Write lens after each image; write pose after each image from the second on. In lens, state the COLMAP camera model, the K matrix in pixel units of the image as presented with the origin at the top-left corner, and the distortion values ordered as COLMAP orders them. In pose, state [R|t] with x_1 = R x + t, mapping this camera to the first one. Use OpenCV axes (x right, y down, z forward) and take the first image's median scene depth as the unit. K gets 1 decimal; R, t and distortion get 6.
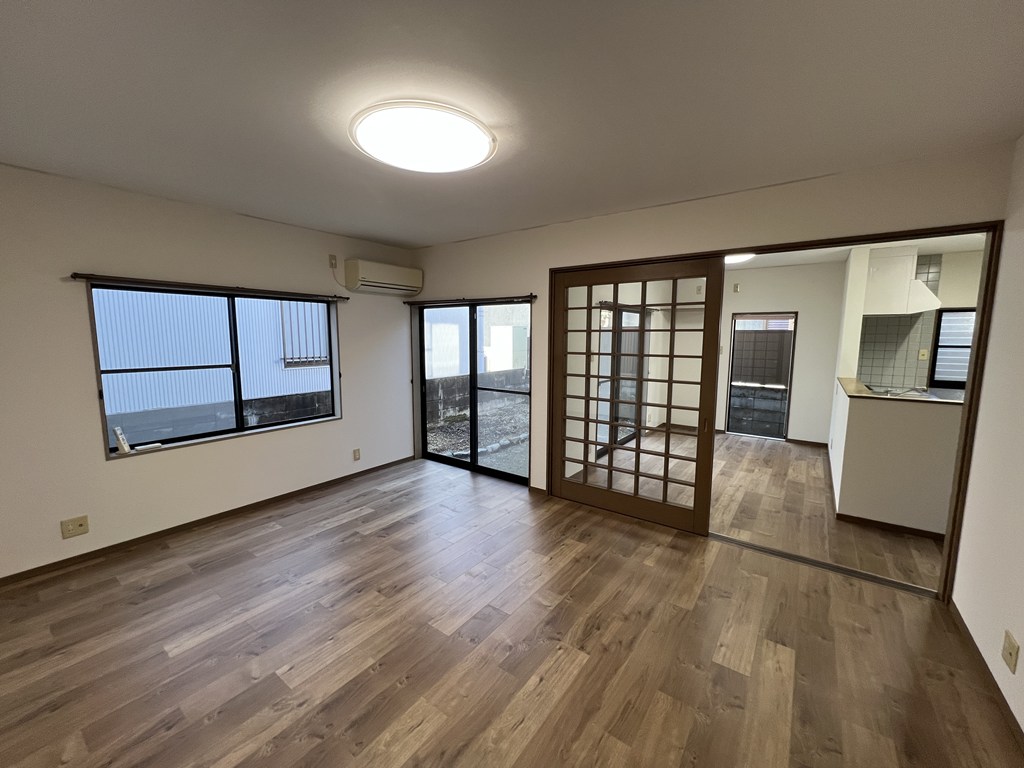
lens RADIAL K [[409.6, 0, 504.7], [0, 409.6, 383.5], [0, 0, 1]] dist [-0.001098, 0.000377]
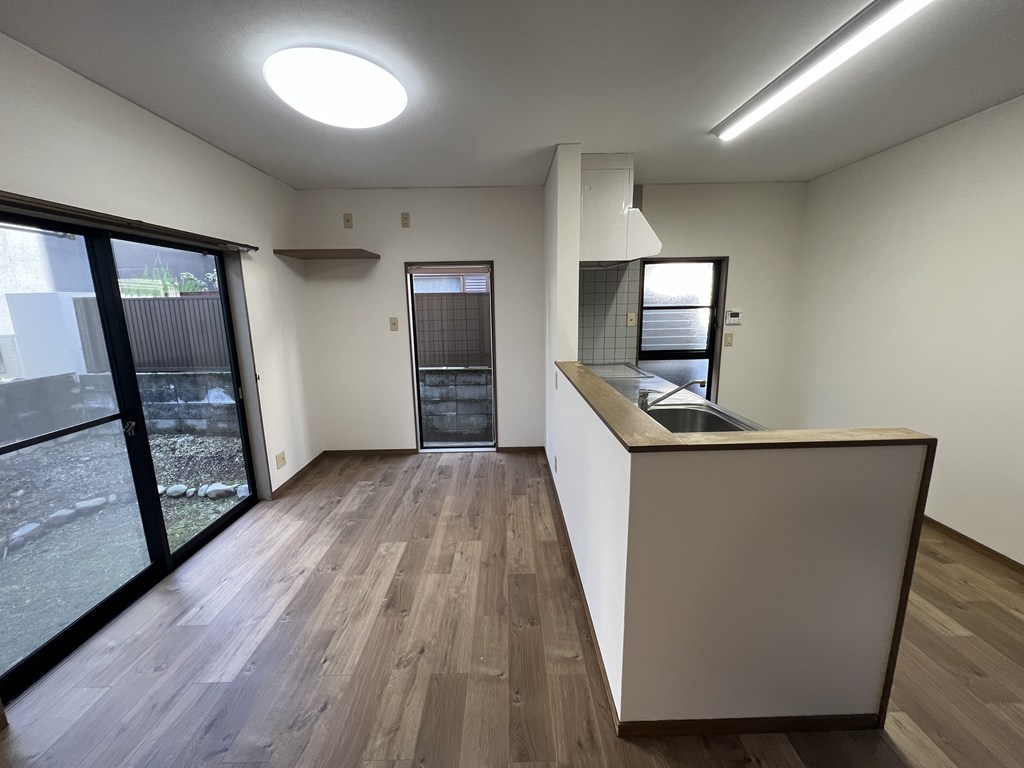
lens RADIAL K [[409.6, 0, 510.1], [0, 409.6, 379.6], [0, 0, 1]] dist [-0.001098, 0.000377]
pose [[0.792845, -0.128341, 0.595756, 0.371707], [0.093034, 0.991605, 0.089805, -0.048718], [-0.602280, -0.015776, 0.798129, 0.526159]]
